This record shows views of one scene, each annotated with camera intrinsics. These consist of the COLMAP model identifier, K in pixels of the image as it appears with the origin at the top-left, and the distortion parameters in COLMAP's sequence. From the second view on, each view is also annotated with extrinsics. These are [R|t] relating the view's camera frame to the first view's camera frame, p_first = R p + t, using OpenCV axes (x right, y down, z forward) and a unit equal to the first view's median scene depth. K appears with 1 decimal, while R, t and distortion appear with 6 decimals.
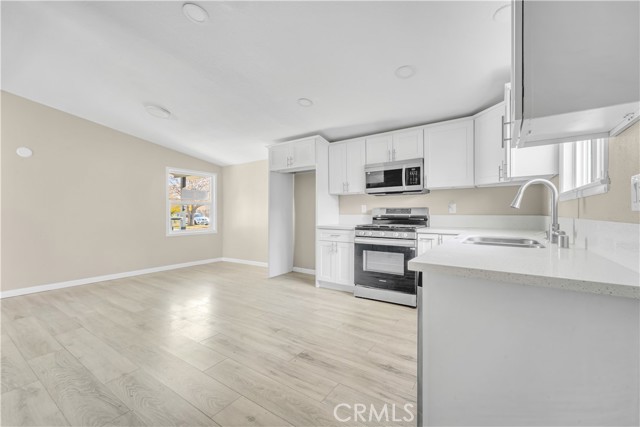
lens RADIAL K [[260.9, 0, 321.2], [0, 260.9, 211.5], [0, 0, 1]] dist [0.015846, 0.000229]
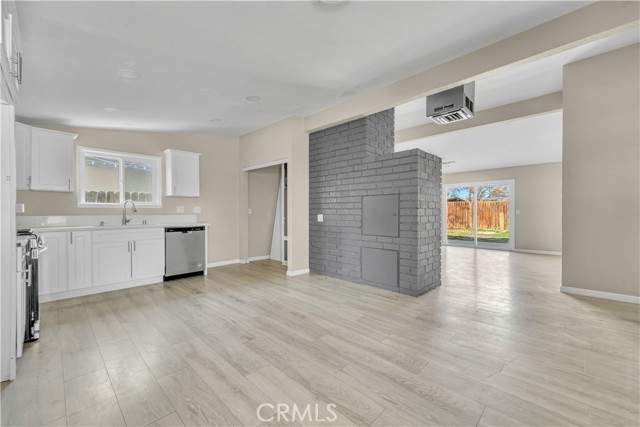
lens RADIAL K [[260.9, 0, 324.7], [0, 260.9, 213.1], [0, 0, 1]] dist [0.015846, 0.000229]
pose [[-0.986596, 0.003894, 0.163138, -1.018801], [0.004118, 0.999991, 0.001040, 0.001641], [-0.163132, 0.001698, -0.986603, 2.211979]]
